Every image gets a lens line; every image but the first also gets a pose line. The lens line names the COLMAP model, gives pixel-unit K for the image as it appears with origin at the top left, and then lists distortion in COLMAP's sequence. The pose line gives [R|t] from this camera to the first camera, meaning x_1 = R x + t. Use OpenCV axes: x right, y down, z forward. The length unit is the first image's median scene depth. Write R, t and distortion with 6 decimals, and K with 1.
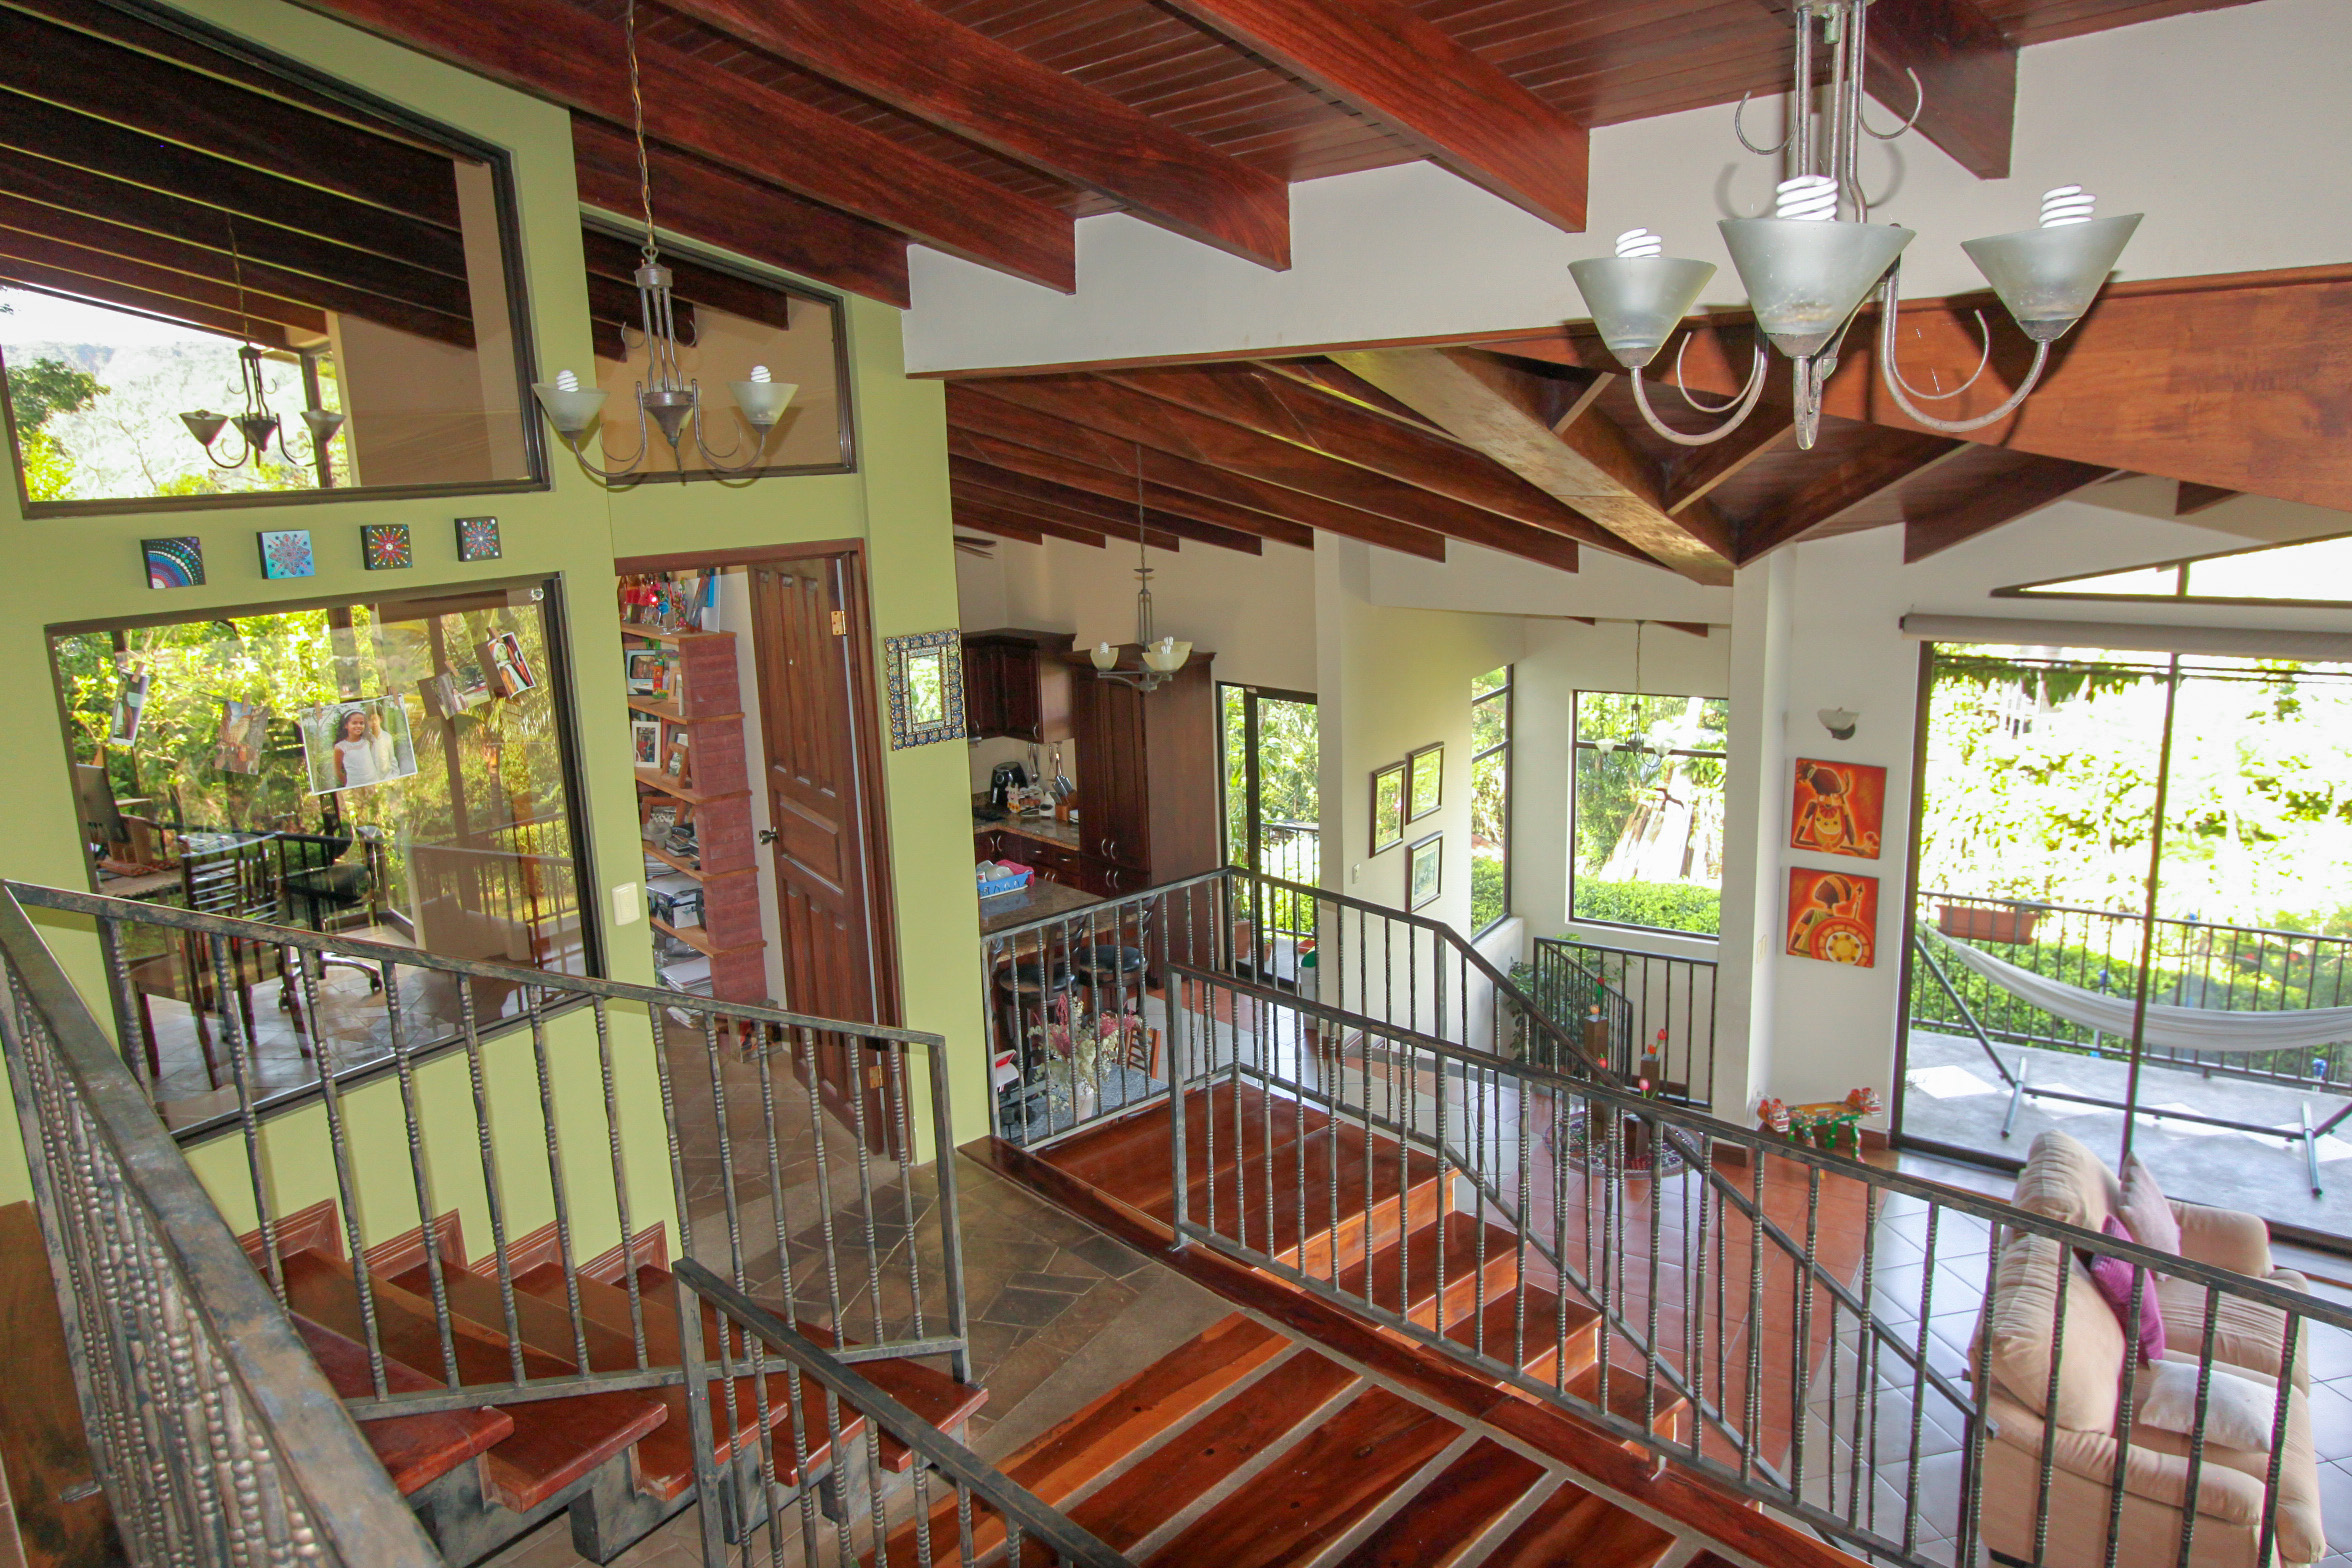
lens RADIAL K [[1612.4, 0, 1194.8], [0, 1612.4, 778.3], [0, 0, 1]] dist [-0.006219, 0.008603]
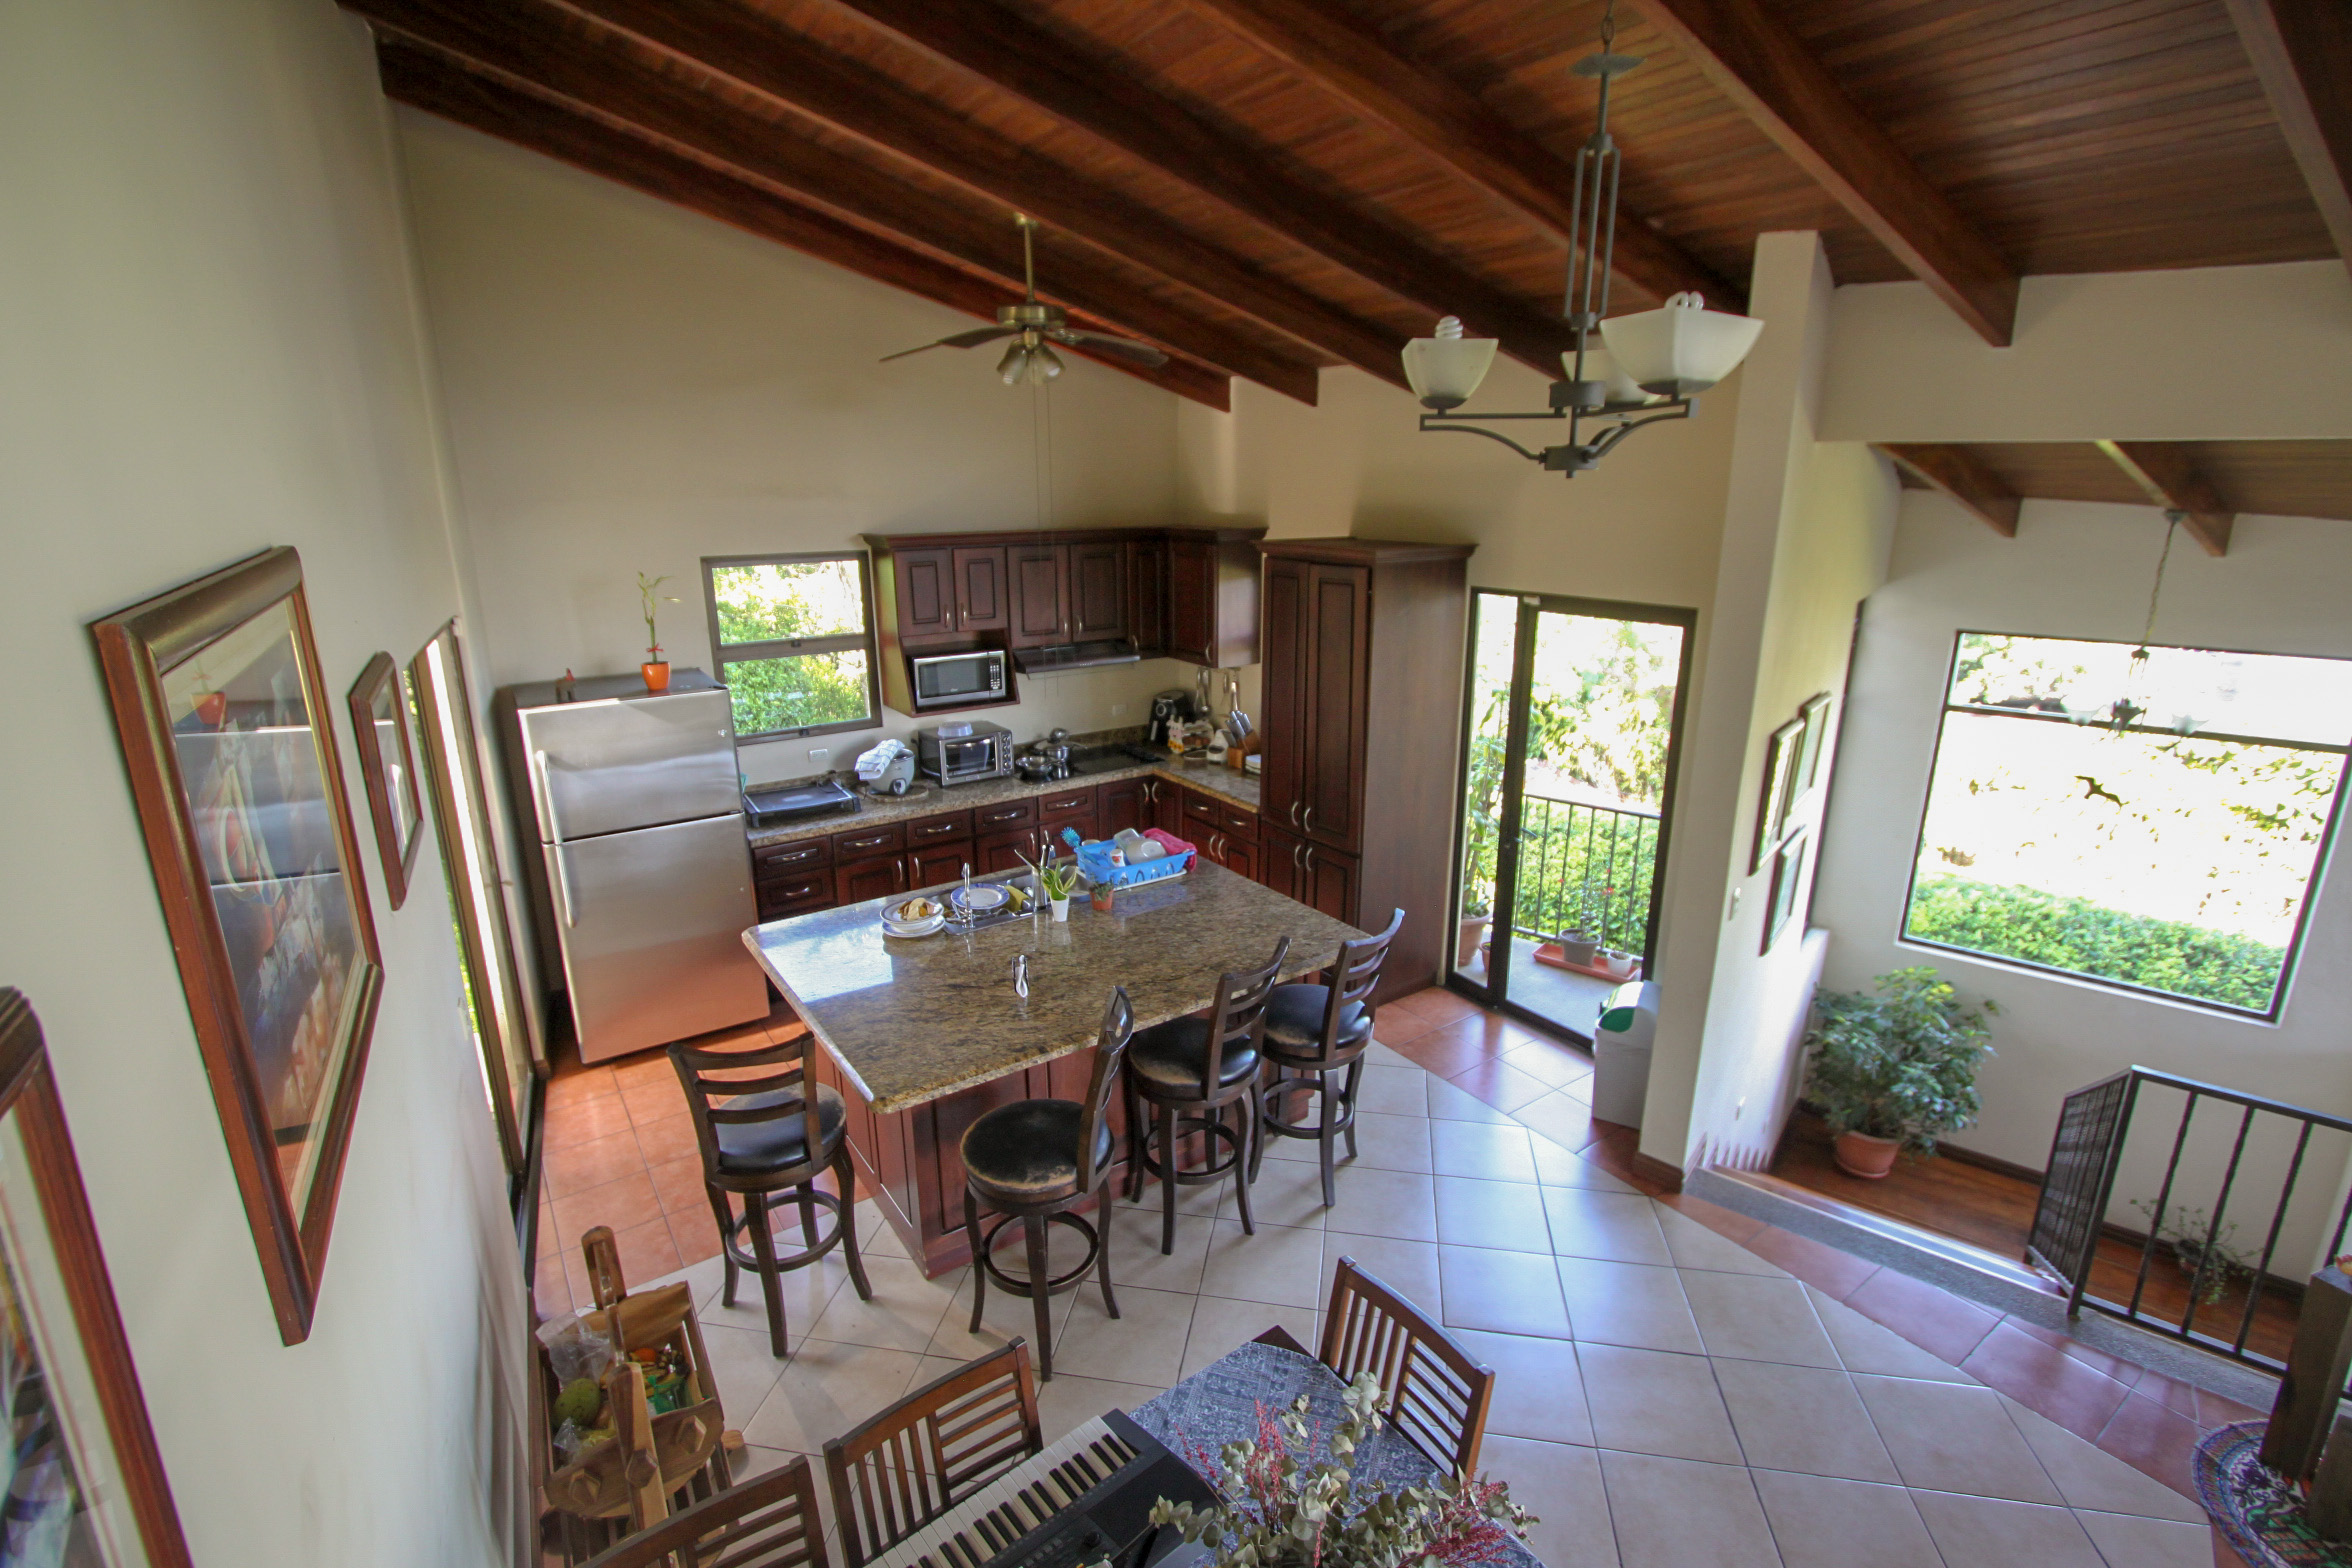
lens RADIAL K [[1109.0, 0, 1178.5], [0, 1109.0, 785.5], [0, 0, 1]] dist [-0.010453, -0.000154]
pose [[0.991819, 0.061702, -0.111745, -0.051367], [-0.054170, 0.996129, 0.069235, -0.001234], [0.115585, -0.062616, 0.991322, 0.484175]]
